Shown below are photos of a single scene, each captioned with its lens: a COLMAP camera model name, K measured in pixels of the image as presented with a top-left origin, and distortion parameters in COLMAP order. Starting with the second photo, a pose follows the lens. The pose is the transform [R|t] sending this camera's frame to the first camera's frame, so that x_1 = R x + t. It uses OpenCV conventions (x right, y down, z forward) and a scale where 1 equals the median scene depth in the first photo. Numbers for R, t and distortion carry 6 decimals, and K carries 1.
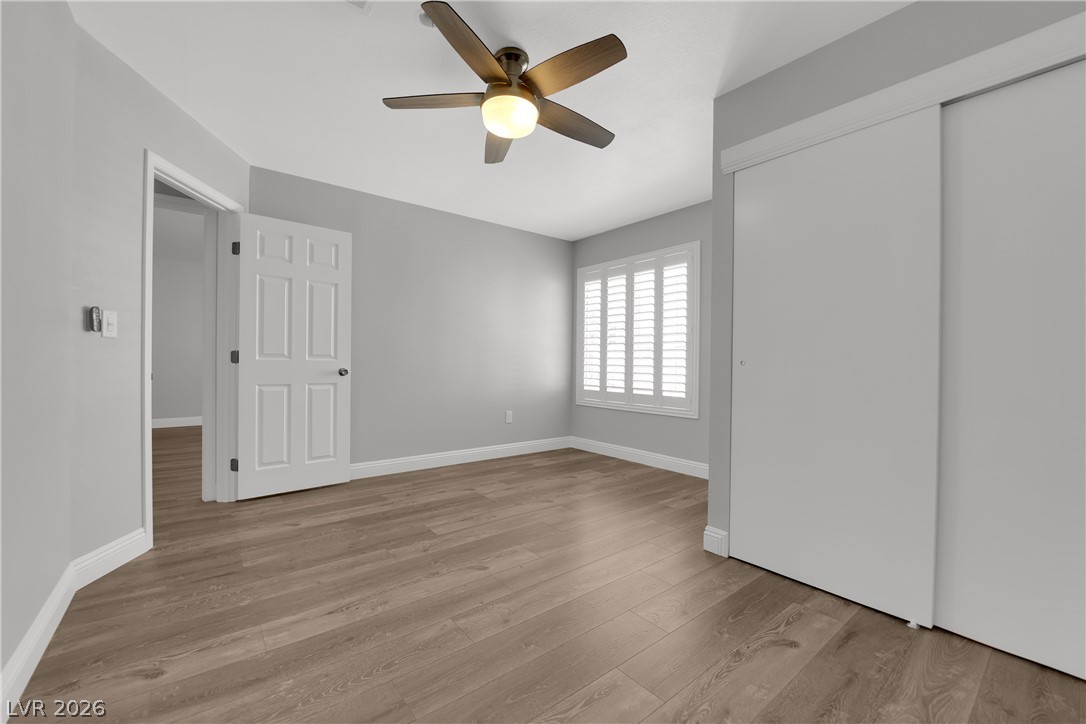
lens RADIAL K [[432.3, 0, 543.0], [0, 432.3, 362.0], [0, 0, 1]] dist [-0.014135, -0.000179]
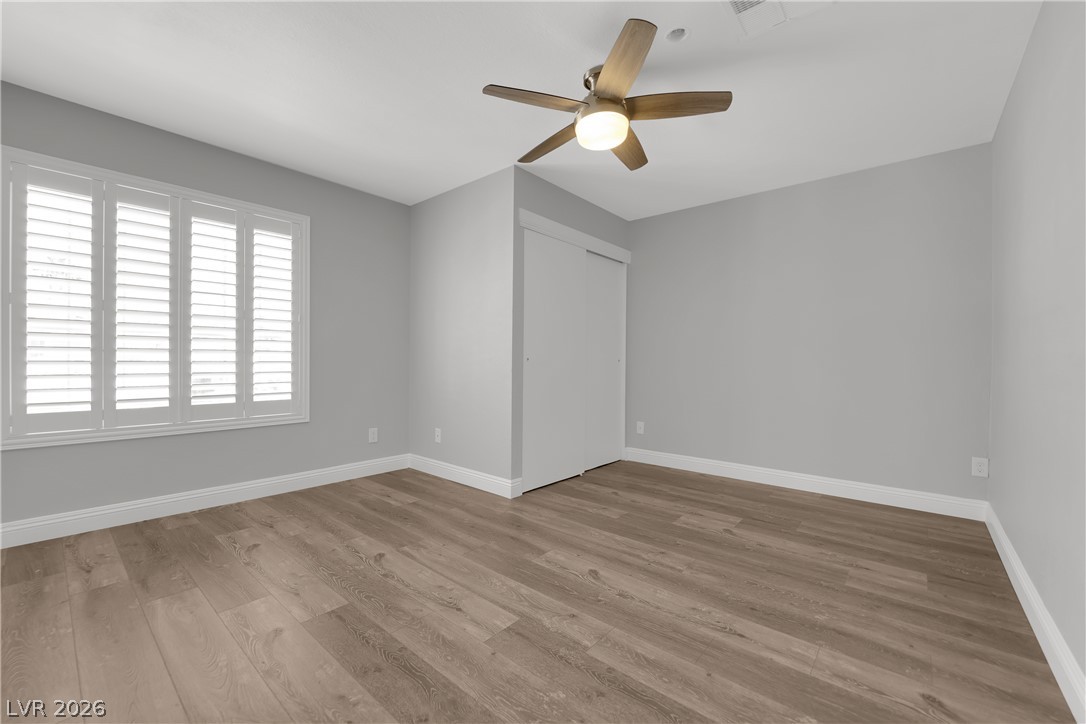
lens RADIAL K [[450.0, 0, 521.2], [0, 450.0, 360.1], [0, 0, 1]] dist [-0.008405, 0.000095]
pose [[-0.163381, -0.016446, 0.986426, -0.934536], [-0.010249, 0.999835, 0.014972, -0.015876], [-0.986510, -0.007663, -0.163522, 1.117507]]
